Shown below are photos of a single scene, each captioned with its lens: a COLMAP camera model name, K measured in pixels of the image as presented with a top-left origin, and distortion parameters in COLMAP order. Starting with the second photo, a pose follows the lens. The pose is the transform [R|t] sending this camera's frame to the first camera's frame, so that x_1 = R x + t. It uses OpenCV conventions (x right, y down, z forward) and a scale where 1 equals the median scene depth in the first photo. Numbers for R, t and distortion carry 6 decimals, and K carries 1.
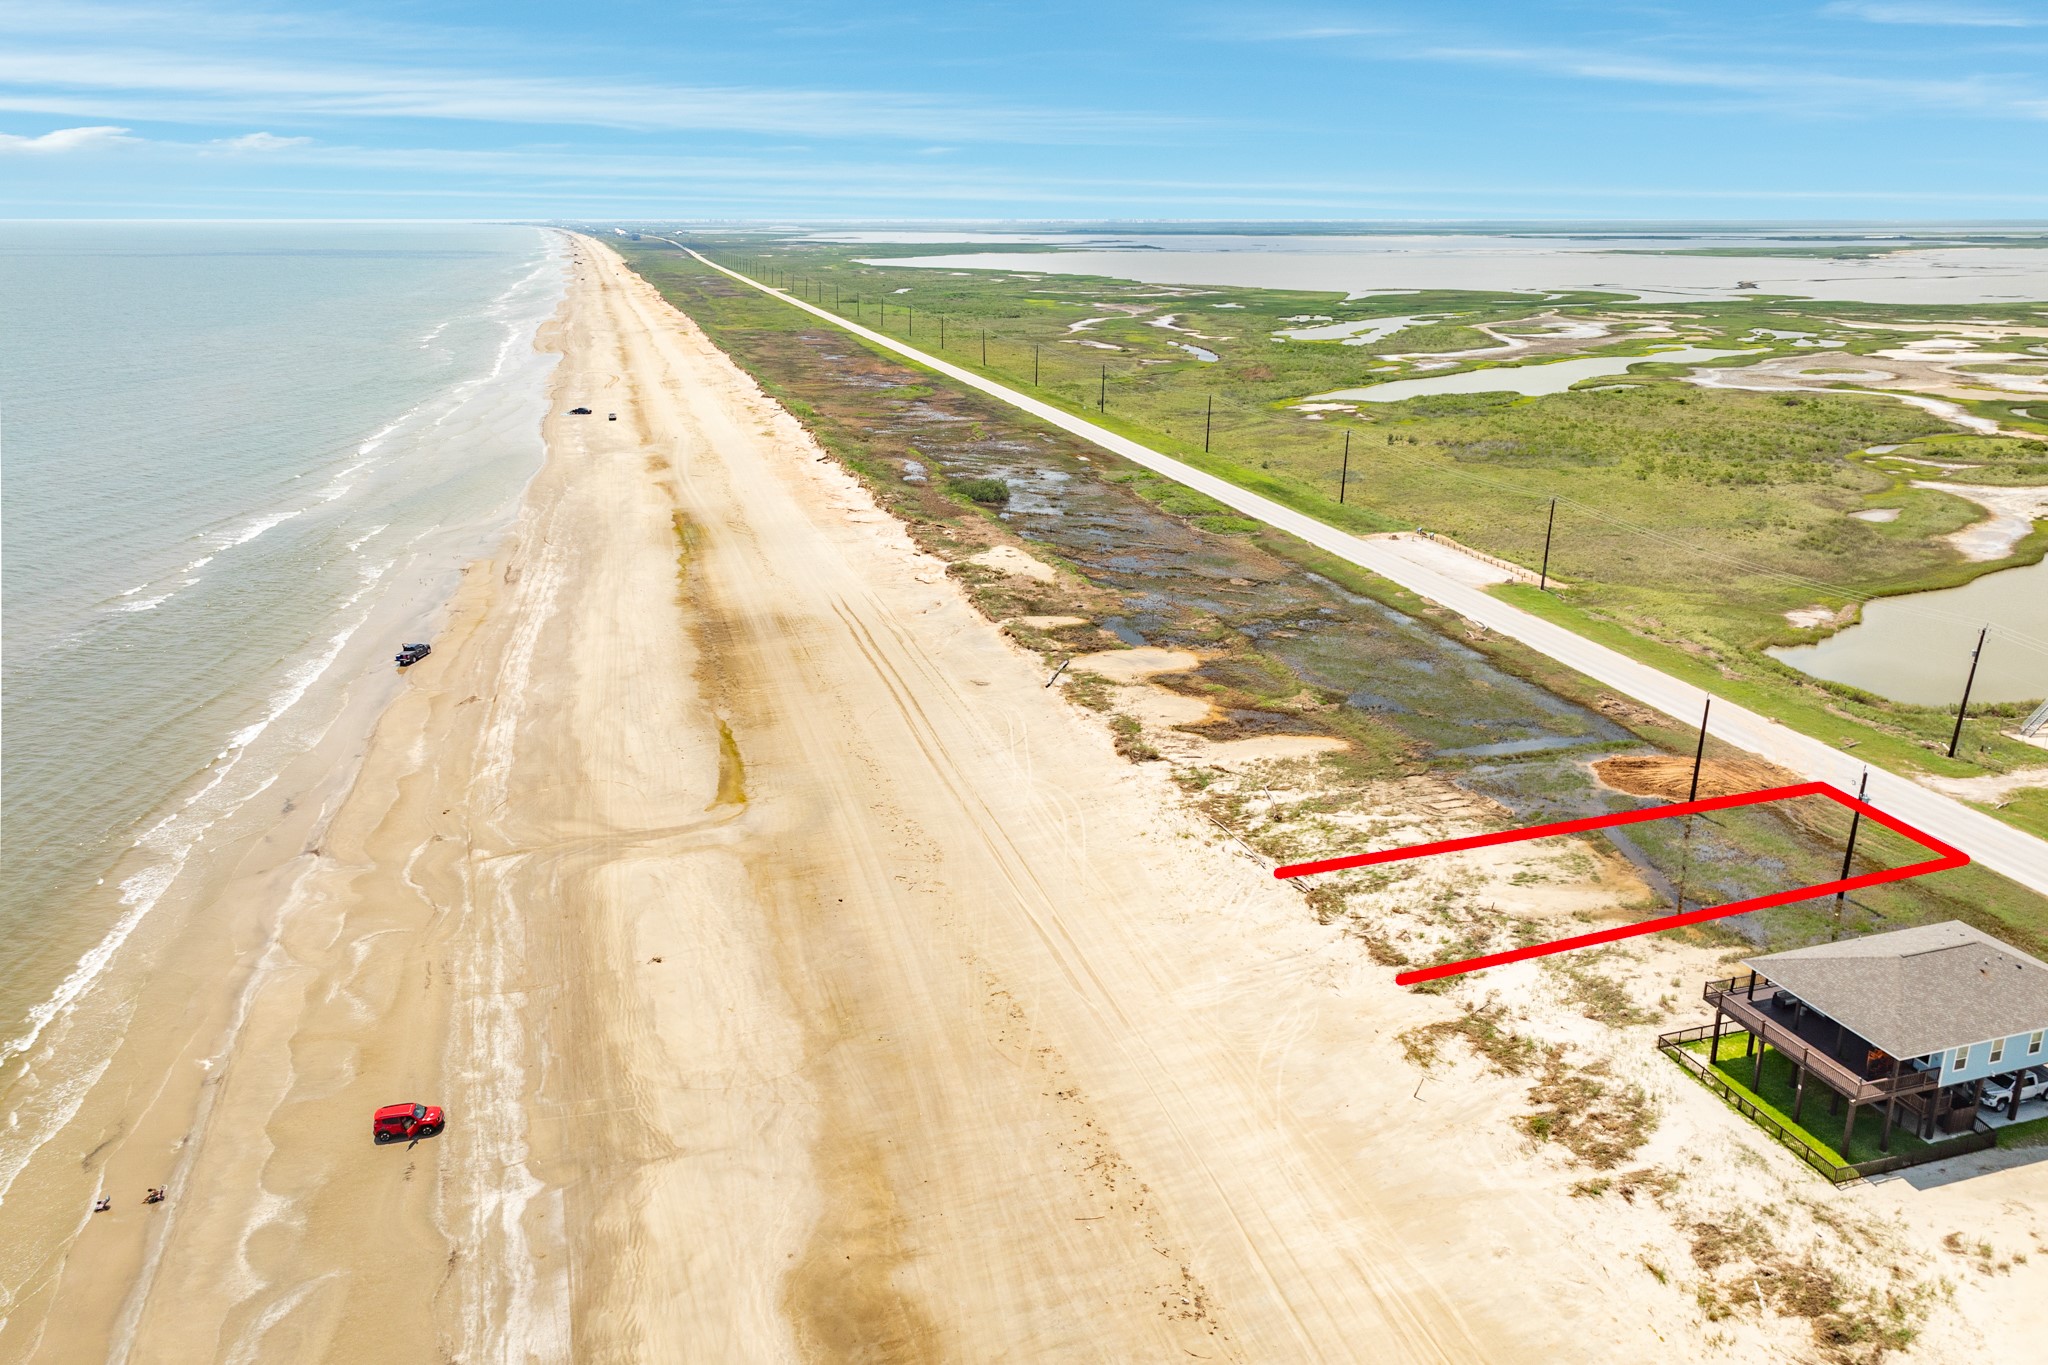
lens RADIAL K [[1433.9, 0, 1020.4], [0, 1433.9, 675.6], [0, 0, 1]] dist [-0.002338, 0.021595]
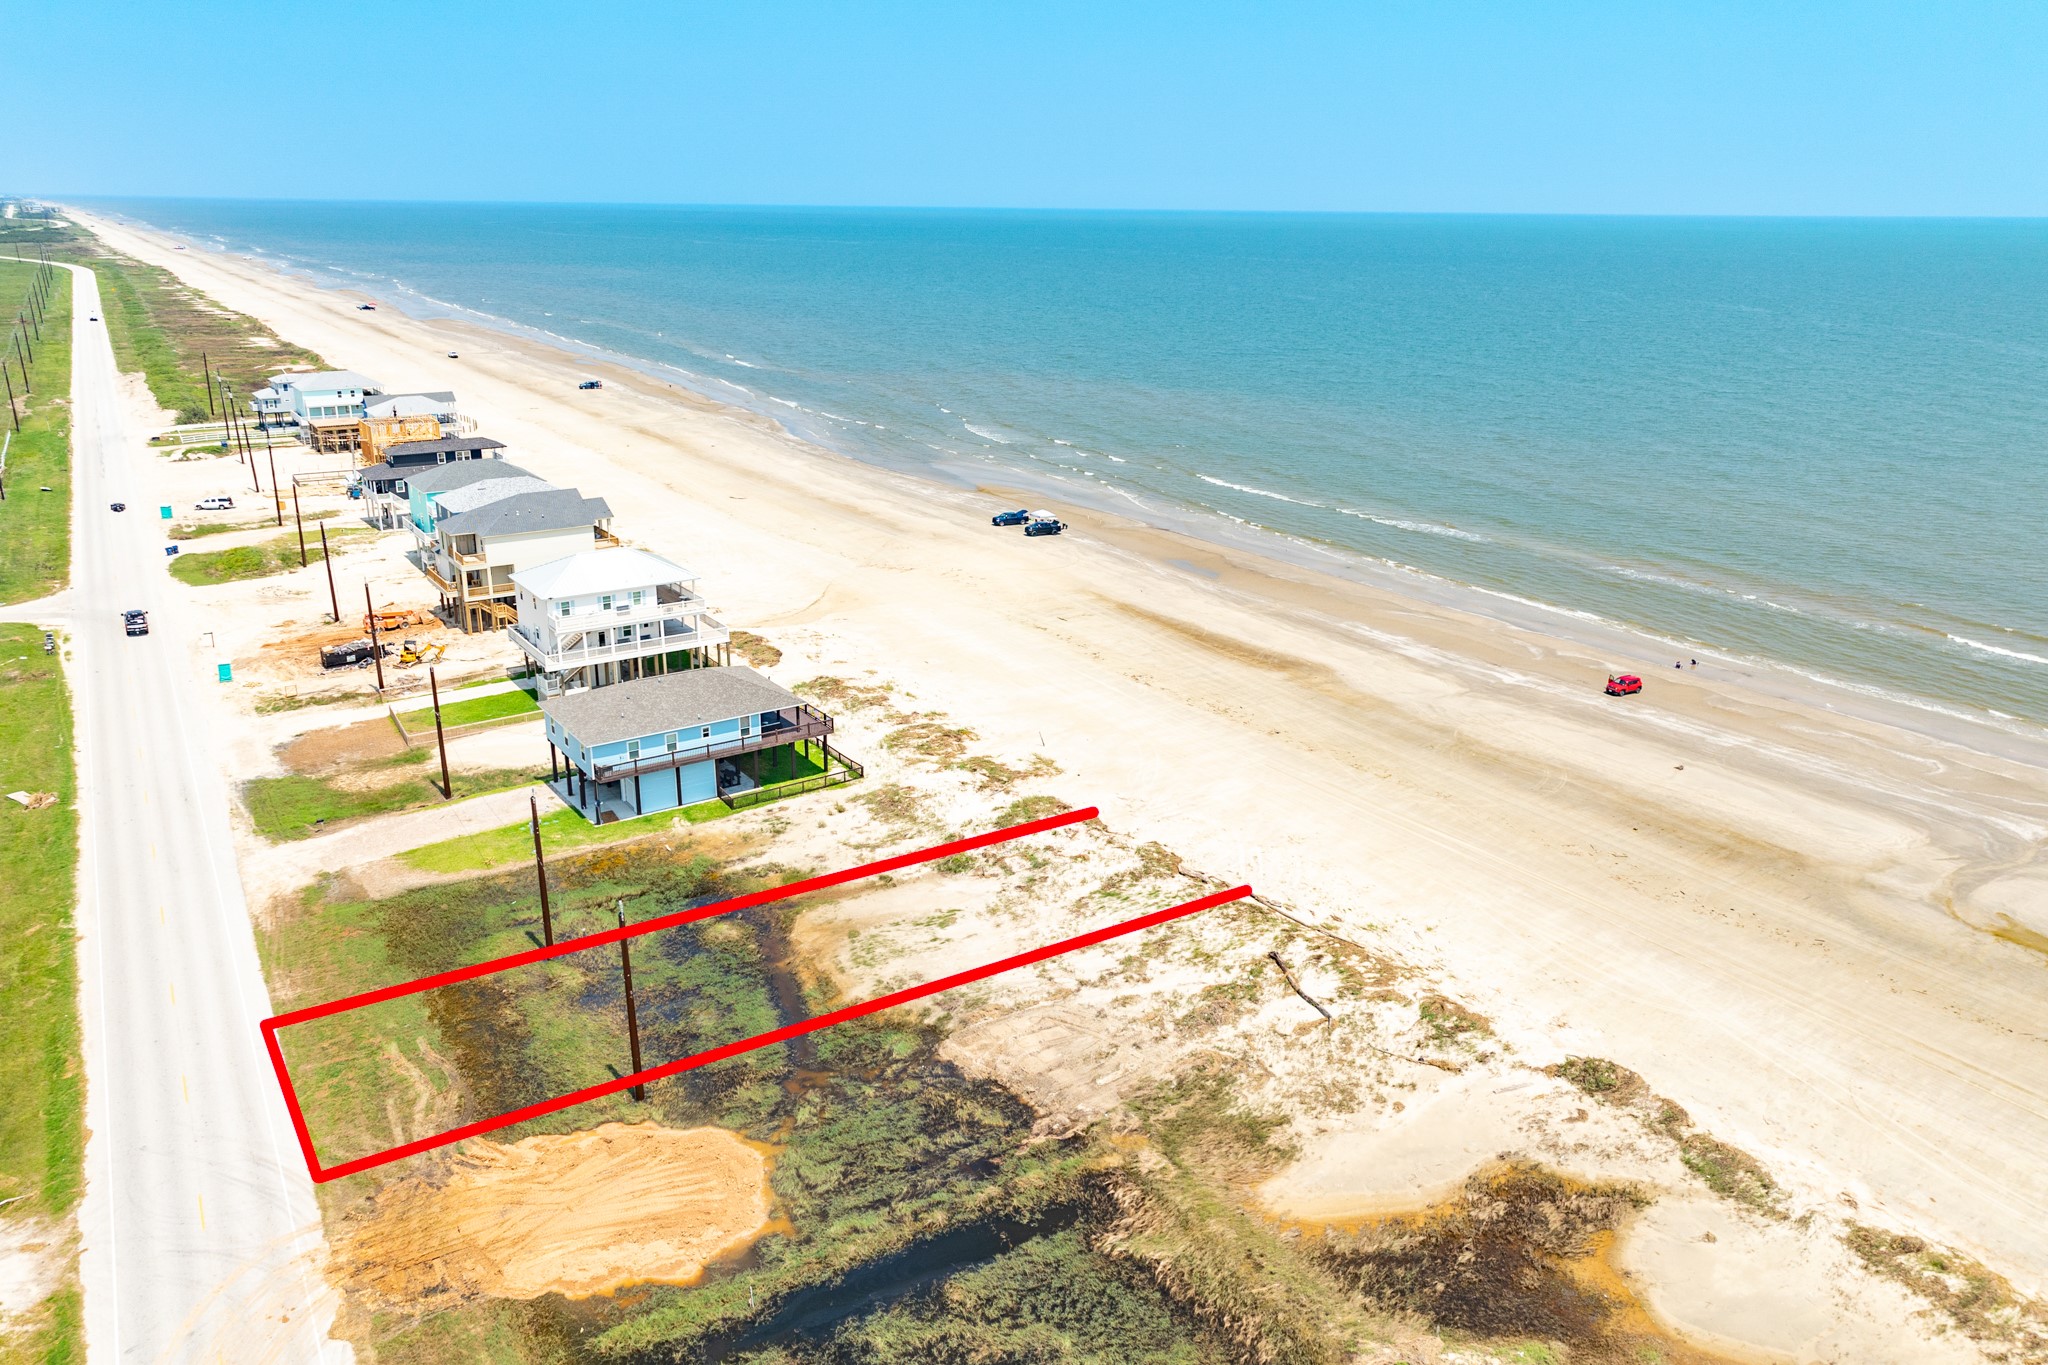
lens RADIAL K [[1433.9, 0, 1019.3], [0, 1433.9, 688.0], [0, 0, 1]] dist [-0.002338, 0.021595]
pose [[-0.955348, 0.086659, -0.282489, 0.506518], [-0.099544, 0.805751, 0.583829, -0.417645], [0.278210, 0.585880, -0.761147, 1.489716]]
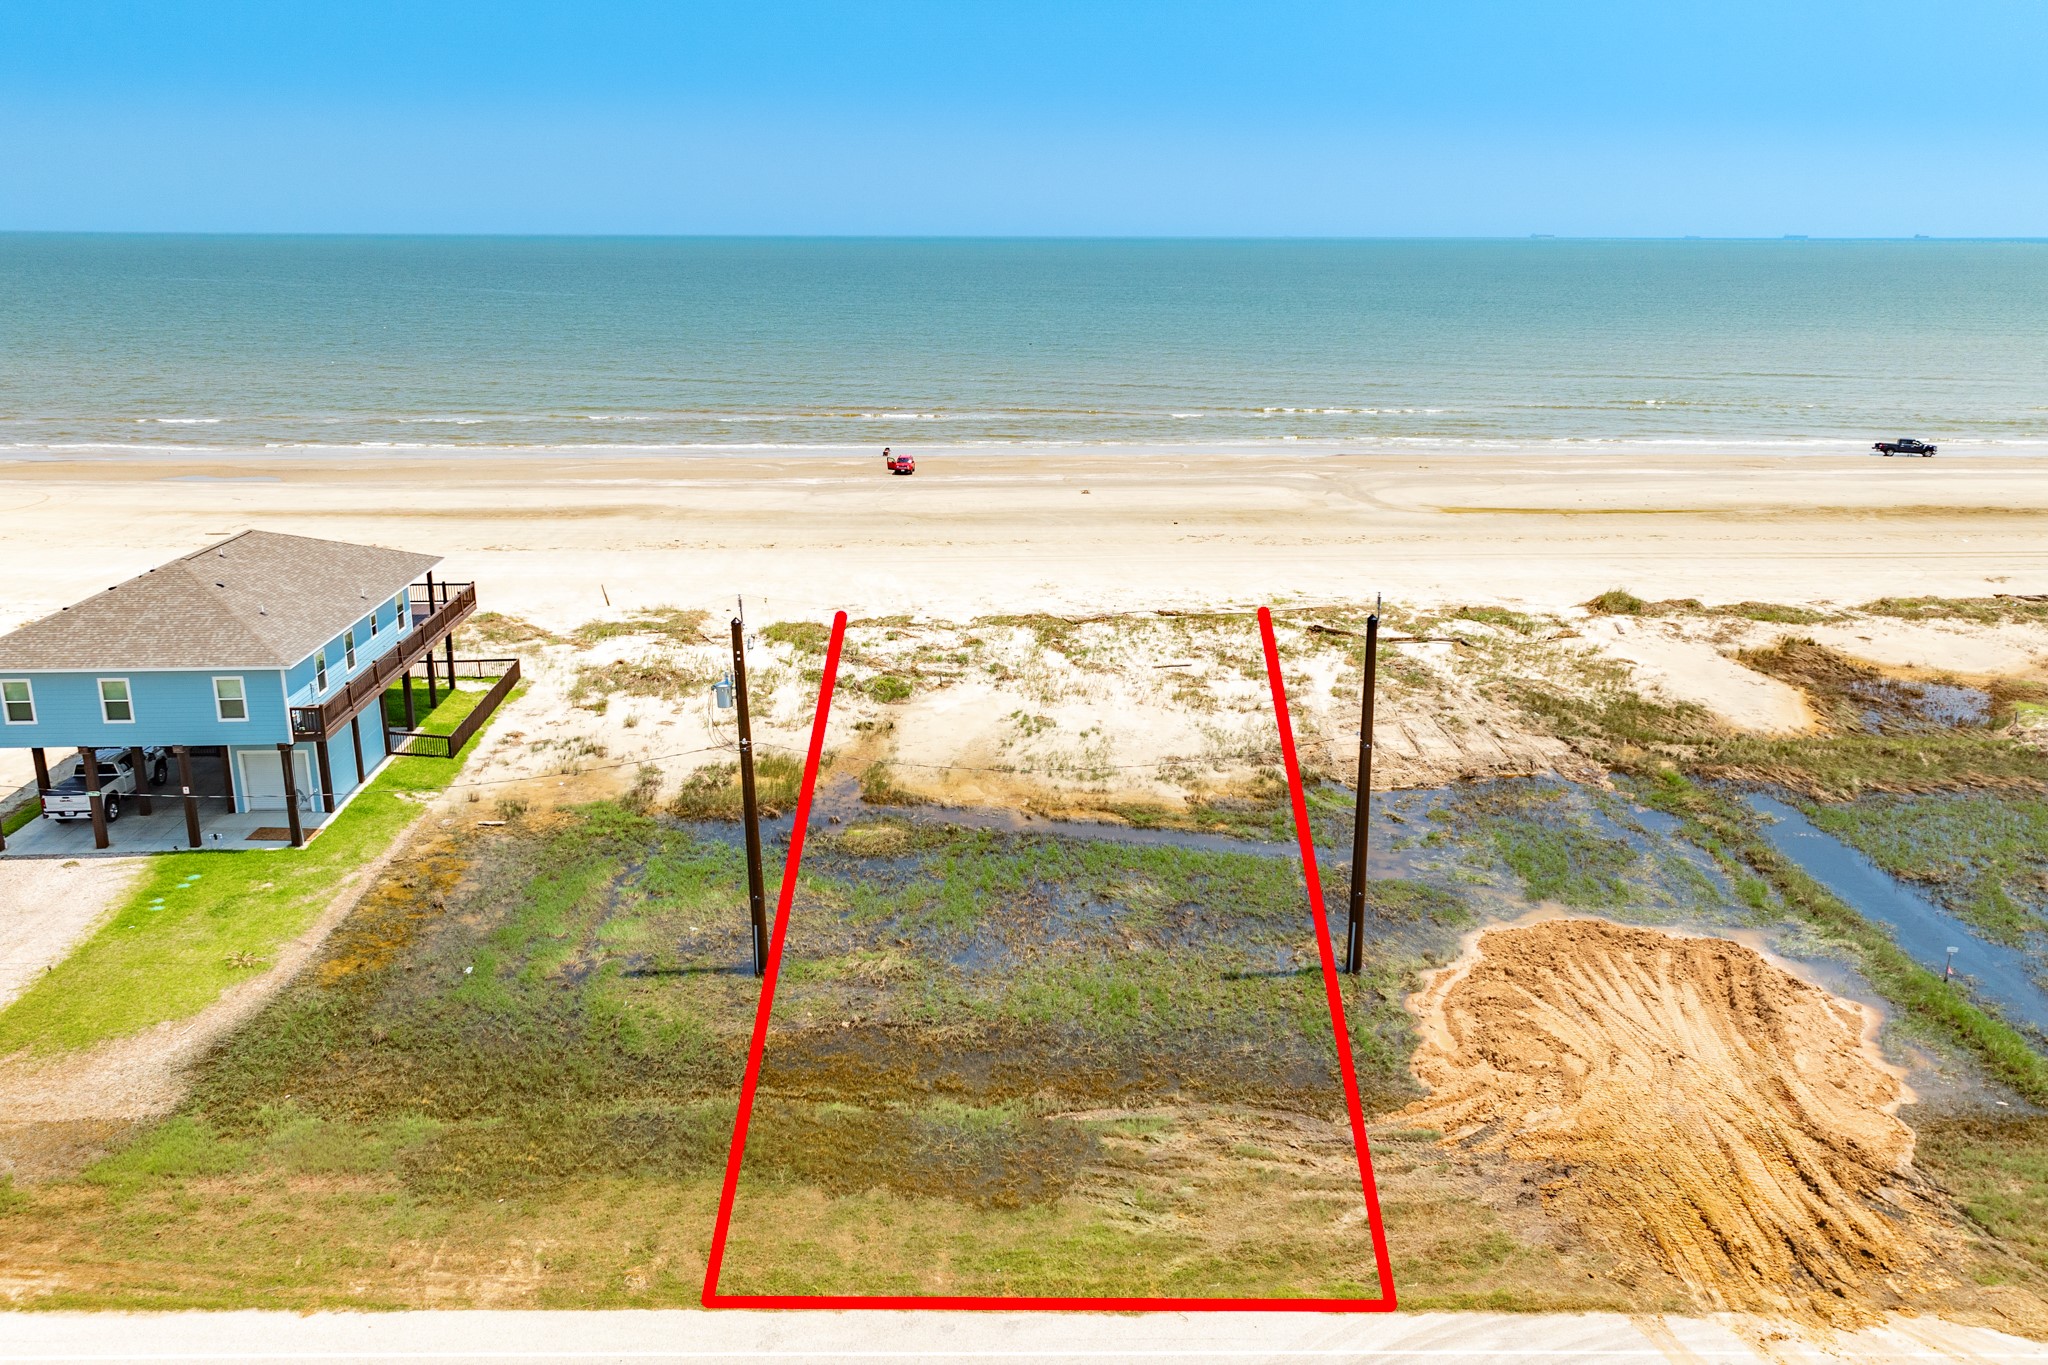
lens RADIAL K [[1555.8, 0, 1006.8], [0, 1555.8, 683.4], [0, 0, 1]] dist [0.004089, 0.011868]
pose [[-0.244708, 0.273991, -0.930079, 0.860468], [-0.306813, 0.888071, 0.342339, -0.065721], [0.919774, 0.369134, -0.133254, 1.025488]]
